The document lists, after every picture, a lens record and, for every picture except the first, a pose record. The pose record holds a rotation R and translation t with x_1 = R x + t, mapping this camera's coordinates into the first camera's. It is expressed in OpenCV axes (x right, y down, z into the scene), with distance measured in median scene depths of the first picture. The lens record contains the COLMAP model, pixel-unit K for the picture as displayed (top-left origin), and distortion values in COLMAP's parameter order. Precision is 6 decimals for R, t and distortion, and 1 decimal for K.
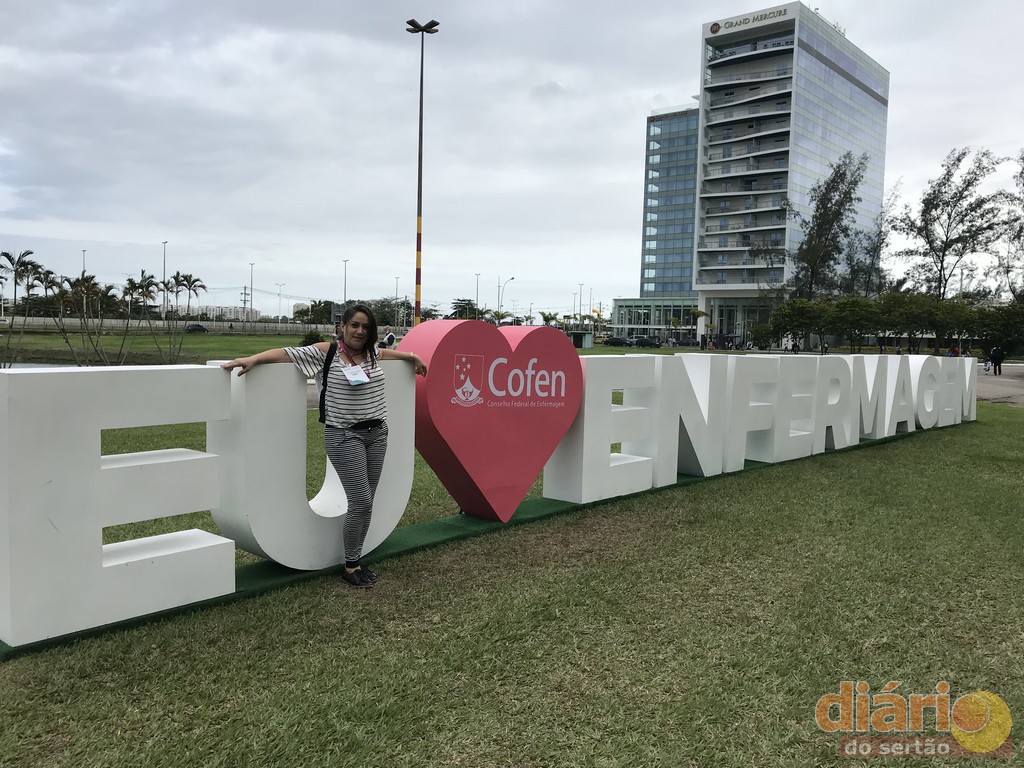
lens RADIAL K [[844.5, 0, 512.0], [0, 844.5, 384.0], [0, 0, 1]] dist [0.031363, -0.009504]
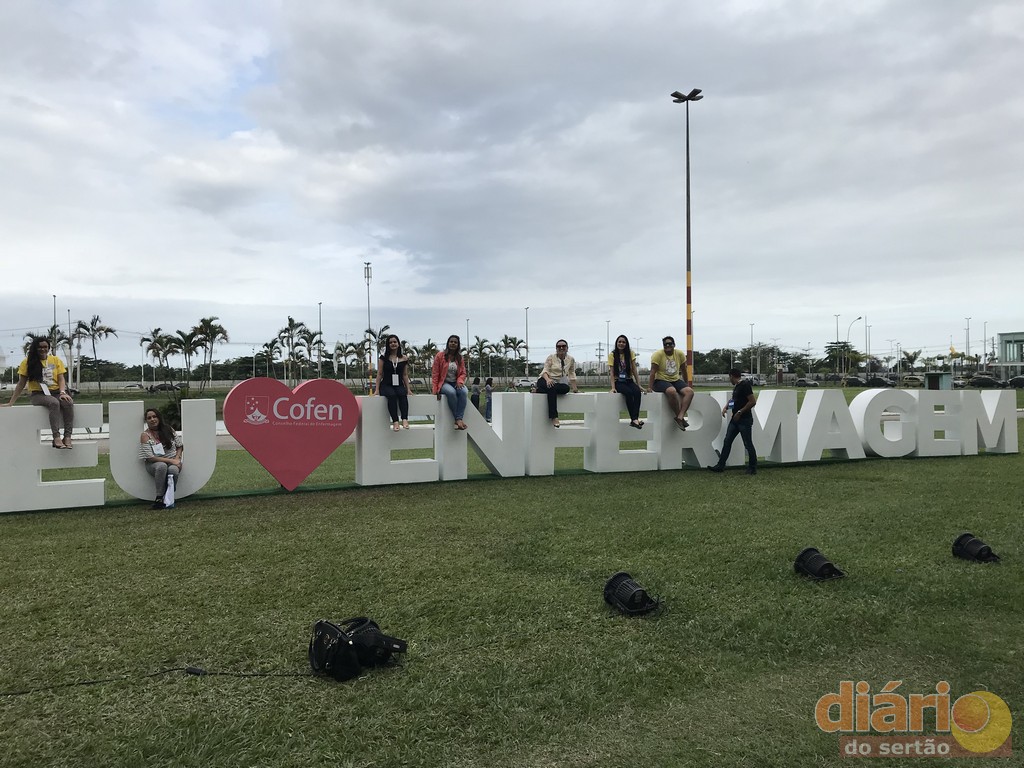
lens RADIAL K [[844.5, 0, 512.0], [0, 844.5, 384.0], [0, 0, 1]] dist [0.031363, -0.009504]
pose [[0.909758, -0.034331, -0.413717, 0.124580], [0.009702, 0.998061, -0.061487, 0.005878], [0.415026, 0.051924, 0.908327, -0.045938]]
